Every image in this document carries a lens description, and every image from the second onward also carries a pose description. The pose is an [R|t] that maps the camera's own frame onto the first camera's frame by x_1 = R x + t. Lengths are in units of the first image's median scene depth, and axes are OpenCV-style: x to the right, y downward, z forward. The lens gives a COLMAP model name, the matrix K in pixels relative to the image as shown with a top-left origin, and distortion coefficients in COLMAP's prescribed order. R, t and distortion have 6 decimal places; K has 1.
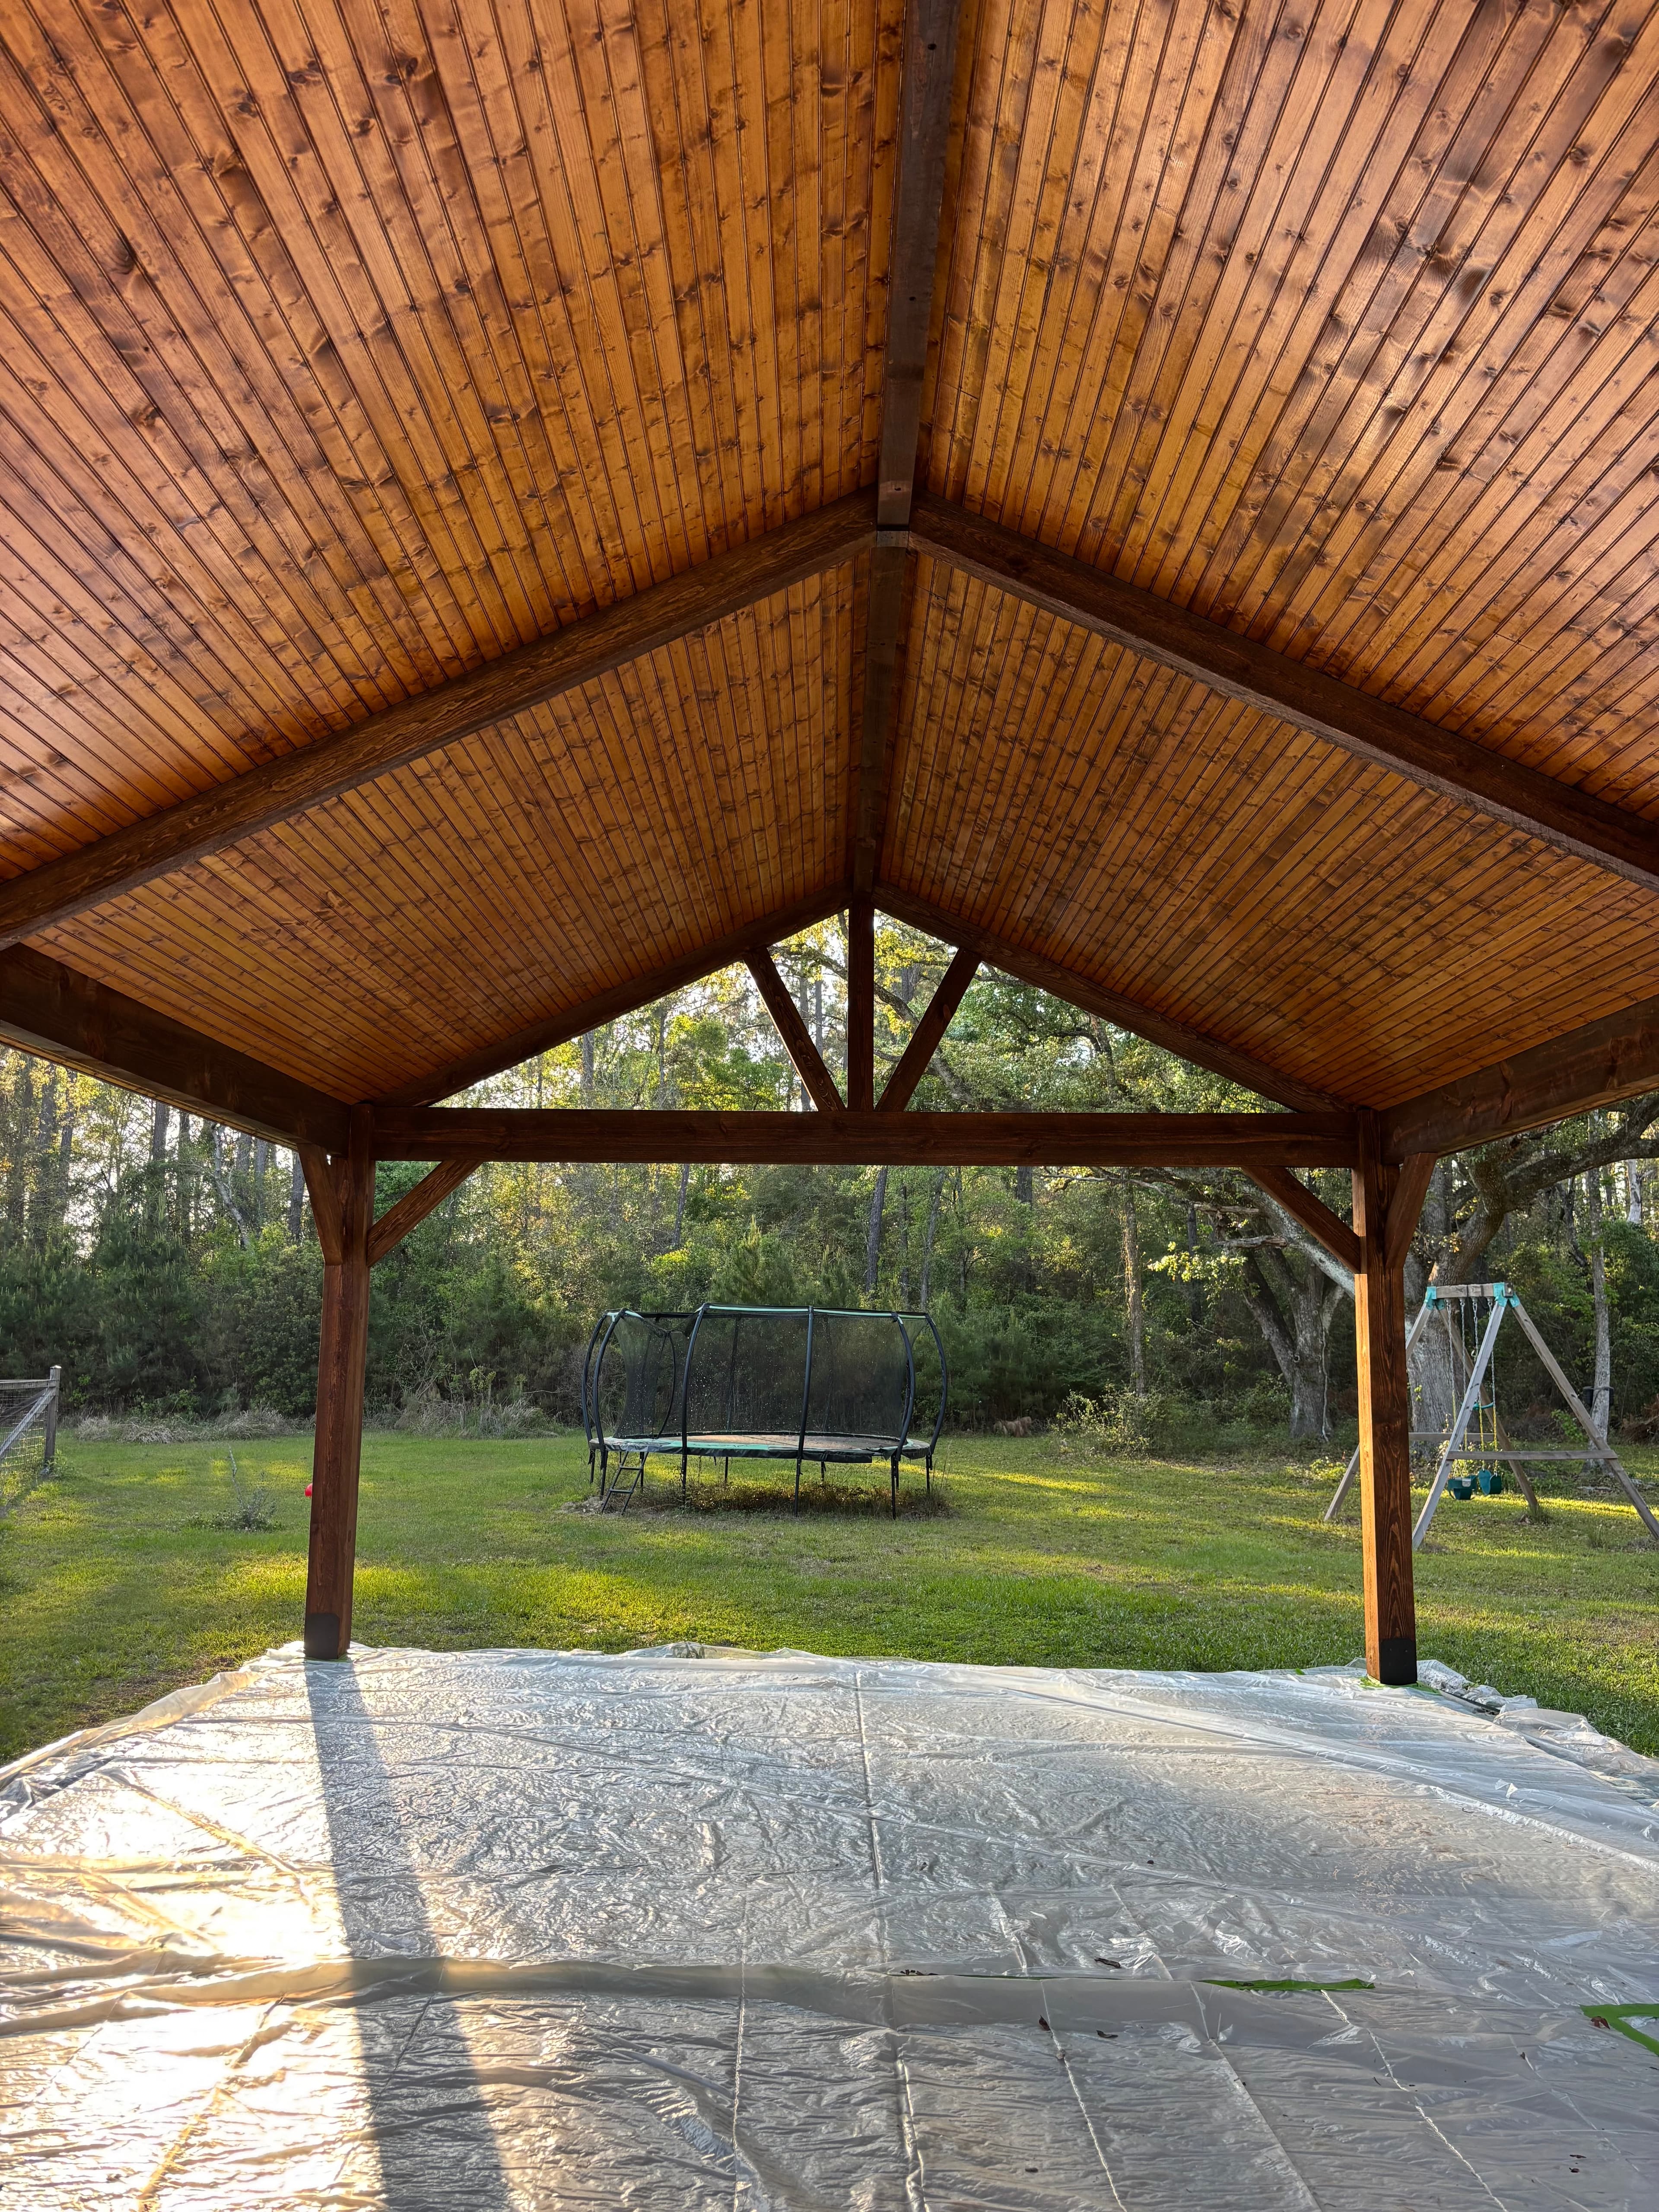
lens RADIAL K [[1672.1, 0, 815.3], [0, 1672.1, 1116.7], [0, 0, 1]] dist [0.028499, -0.031994]
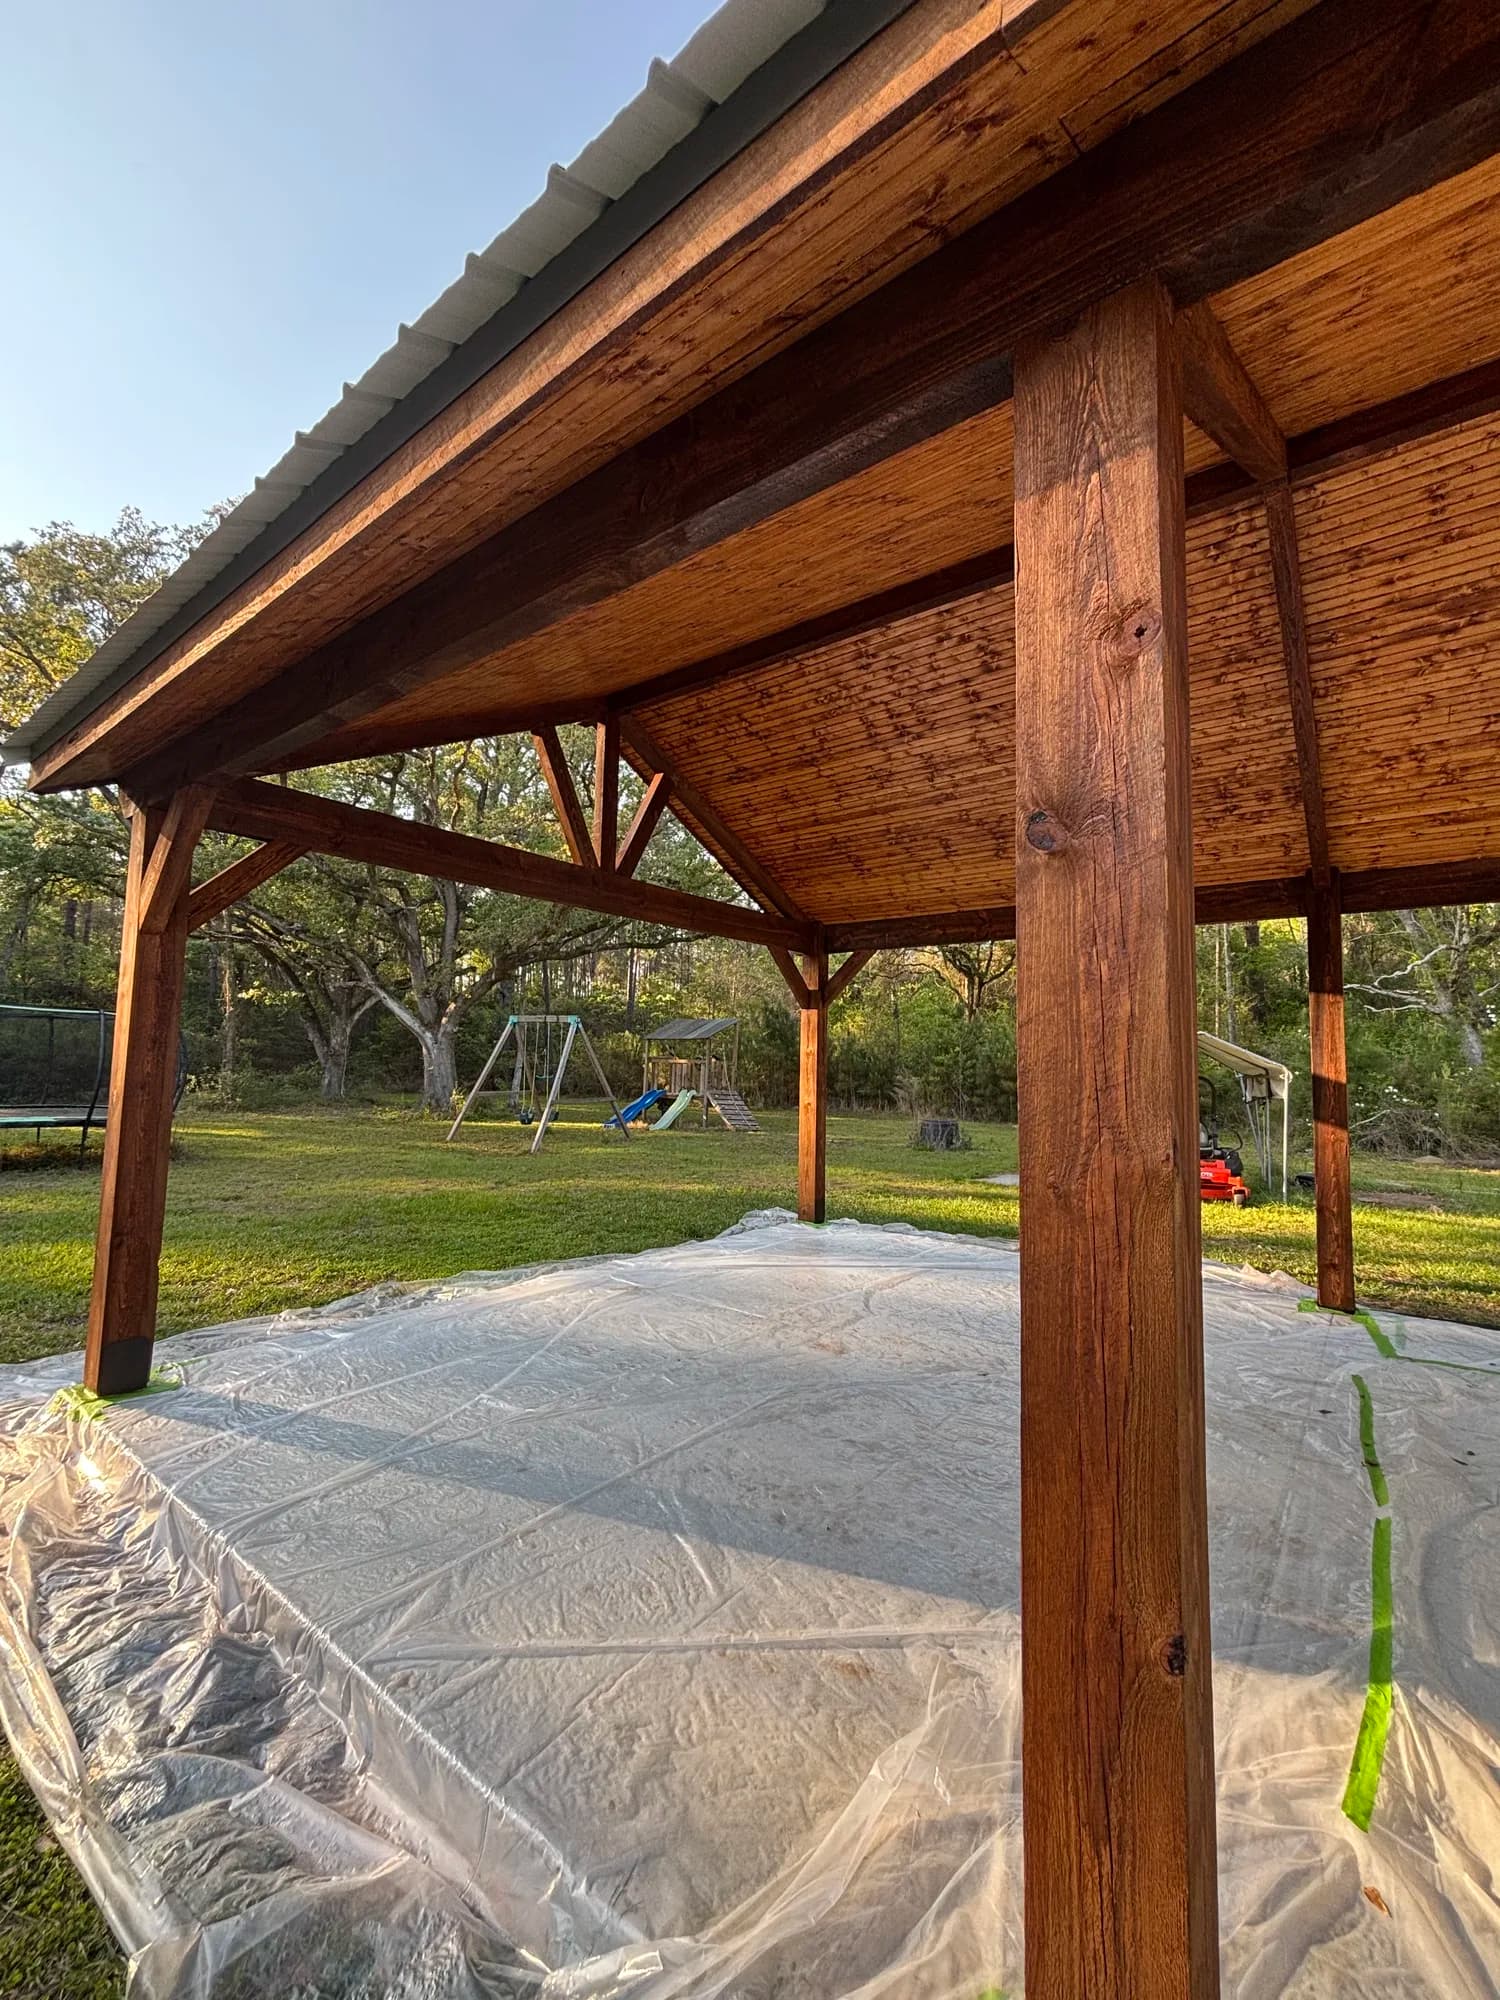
lens RADIAL K [[799.8, 0, 743.7], [0, 799.8, 989.7], [0, 0, 1]] dist [-0.006824, 0.000016]
pose [[0.609652, 0.066019, 0.789915, -0.642660], [-0.118768, 0.992884, 0.008682, 0.113171], [-0.783721, -0.099110, 0.613155, 0.827156]]
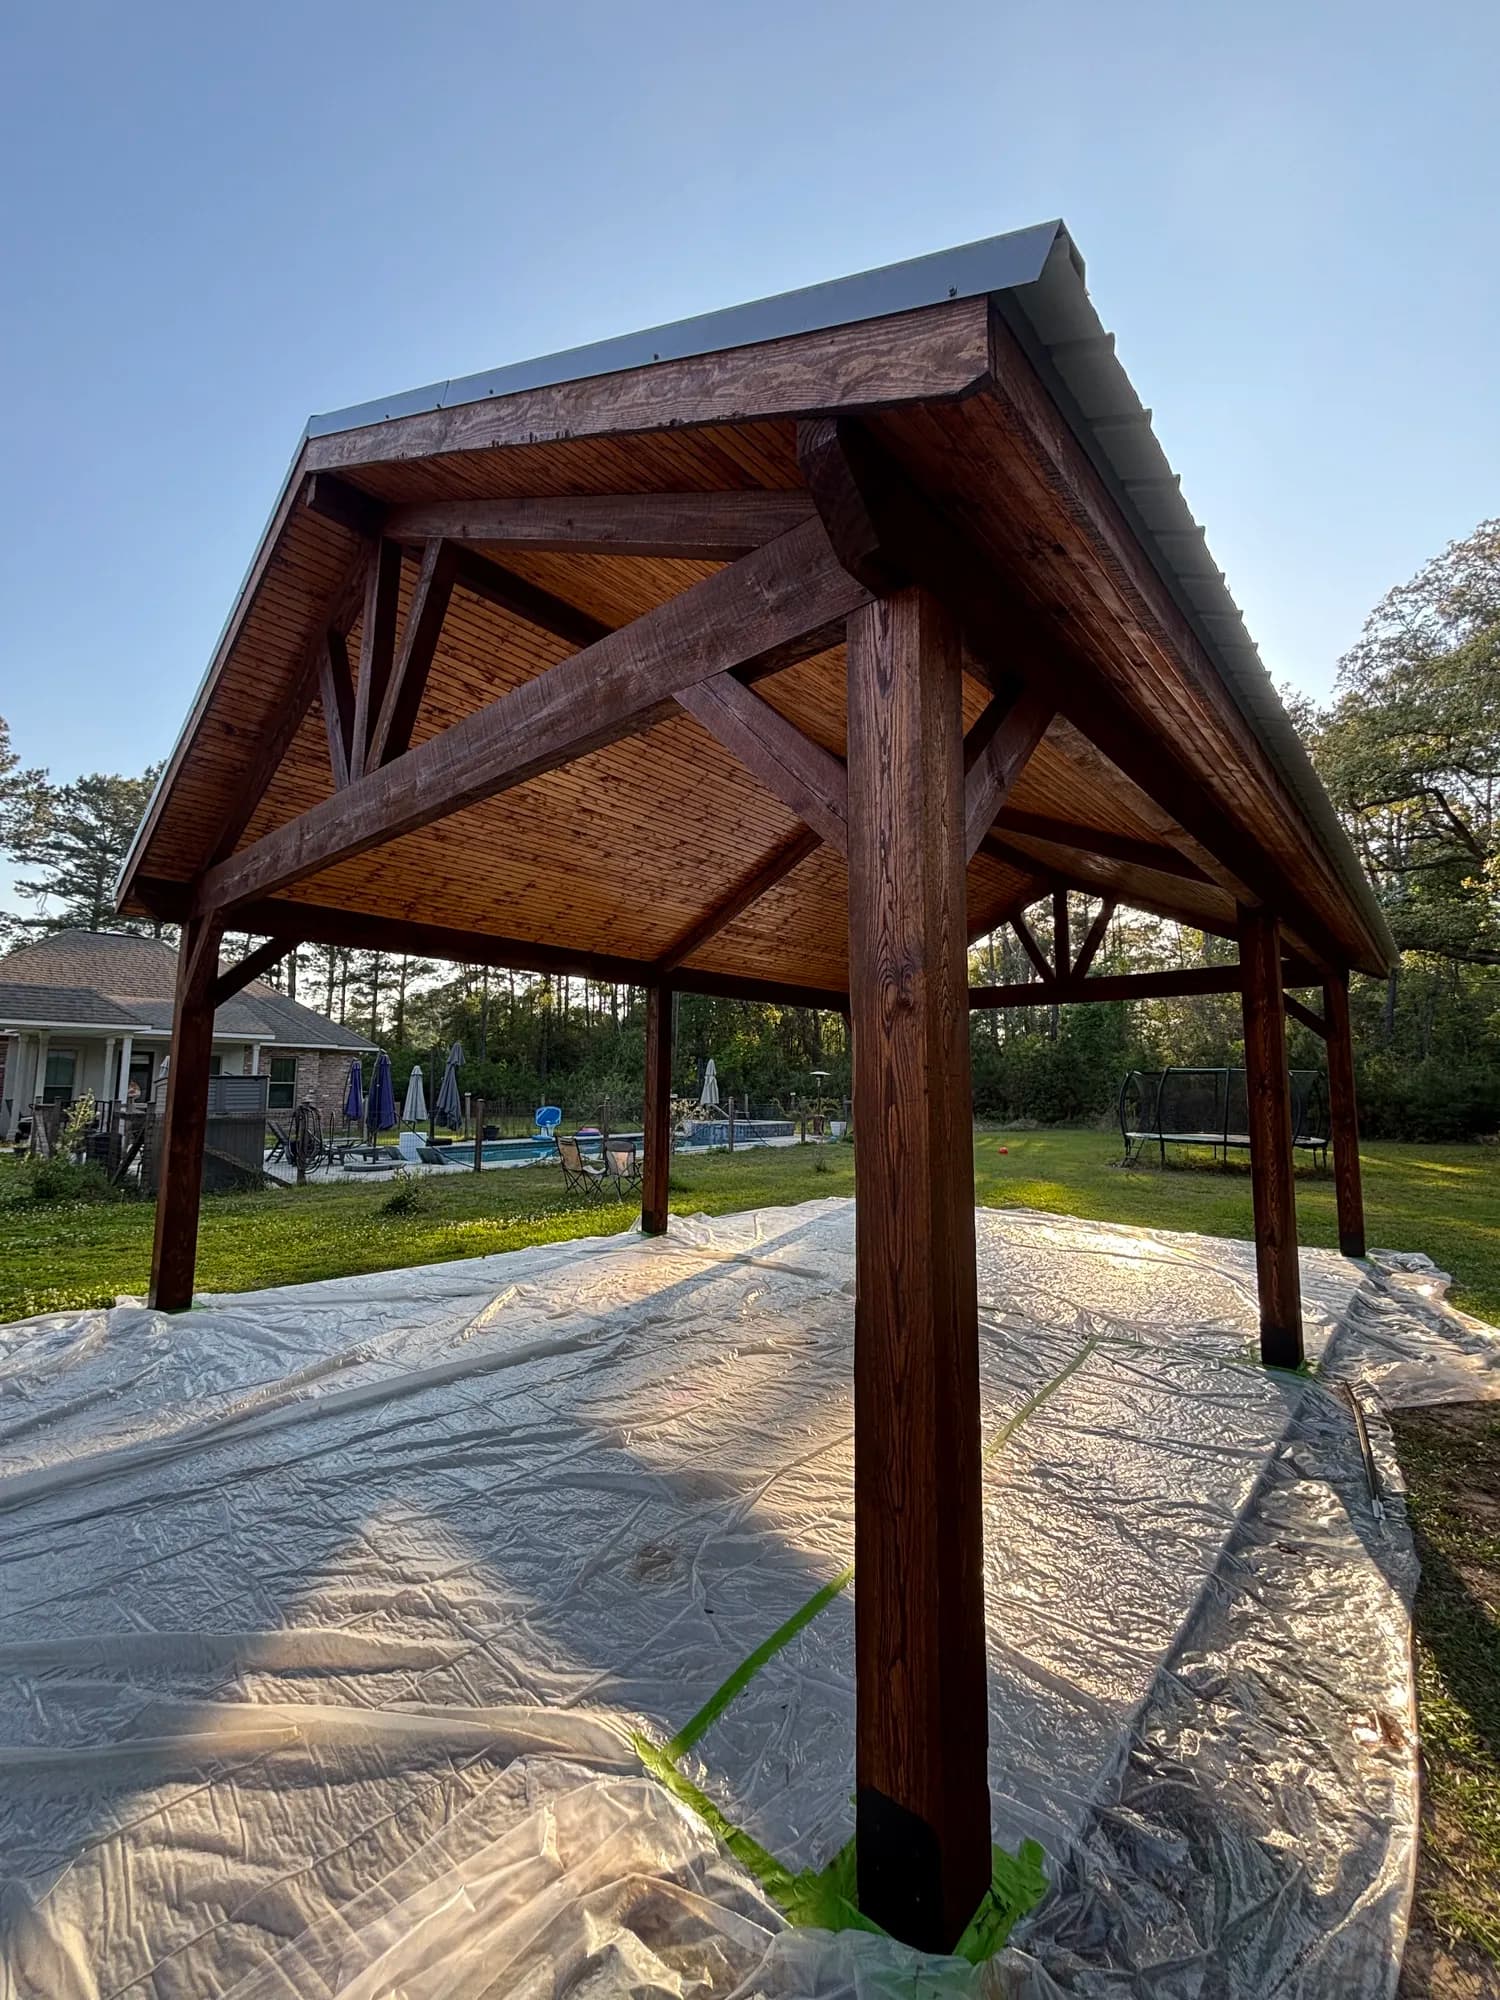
lens RADIAL K [[798.4, 0, 759.4], [0, 798.4, 994.1], [0, 0, 1]] dist [0.029564, -0.020037]
pose [[0.760307, -0.082112, -0.644353, 0.664804], [0.091339, 0.995637, -0.019102, -0.001768], [0.643110, -0.044331, 0.764490, -0.165681]]
